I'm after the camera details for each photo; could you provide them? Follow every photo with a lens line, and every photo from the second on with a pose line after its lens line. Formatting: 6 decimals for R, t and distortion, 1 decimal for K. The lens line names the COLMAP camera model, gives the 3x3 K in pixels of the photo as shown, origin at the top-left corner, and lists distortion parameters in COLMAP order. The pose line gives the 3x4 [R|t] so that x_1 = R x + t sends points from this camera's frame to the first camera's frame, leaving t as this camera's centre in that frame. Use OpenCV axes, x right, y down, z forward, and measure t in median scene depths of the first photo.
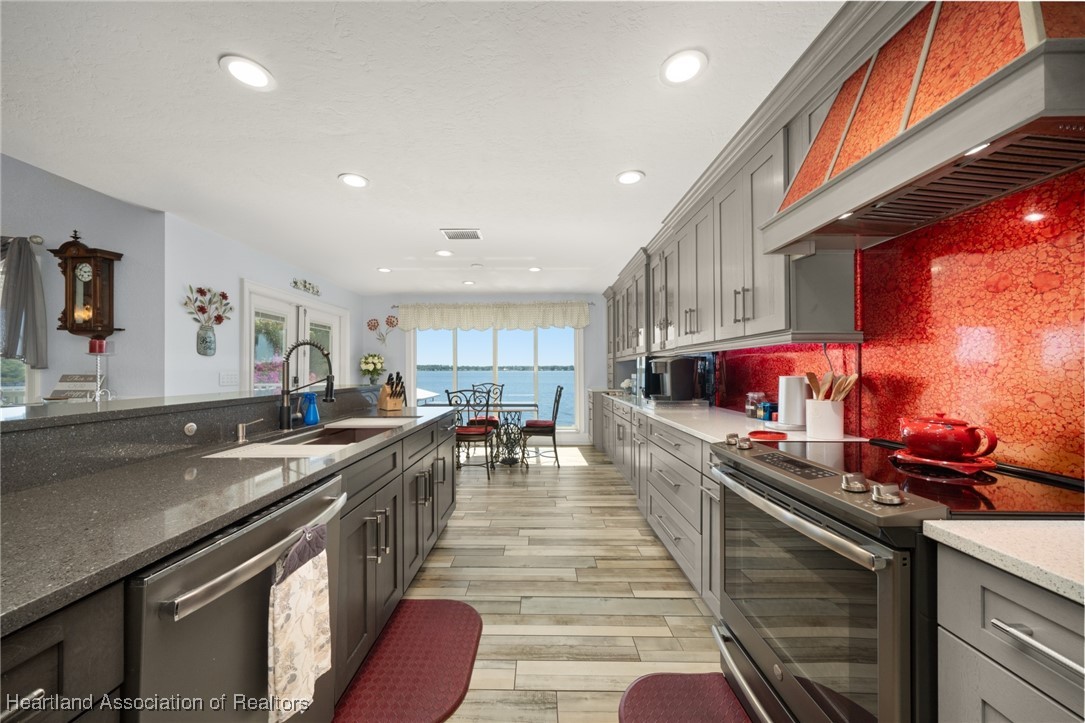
lens RADIAL K [[380.0, 0, 534.4], [0, 380.0, 368.4], [0, 0, 1]] dist [-0.000502, -0.000079]
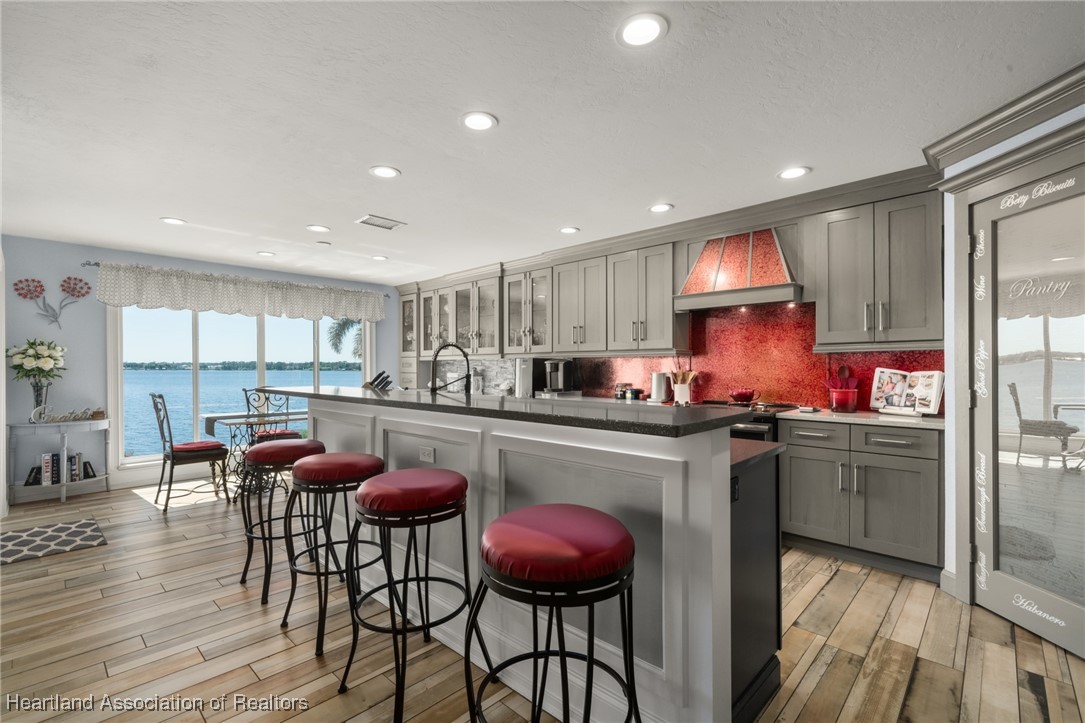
lens RADIAL K [[476.5, 0, 538.0], [0, 476.5, 367.8], [0, 0, 1]] dist [-0.000510, -0.000072]
pose [[0.689778, 0.002172, 0.724018, -0.441345], [-0.003389, 0.999994, 0.000229, -0.000104], [-0.724013, -0.002612, 0.689781, -0.048460]]
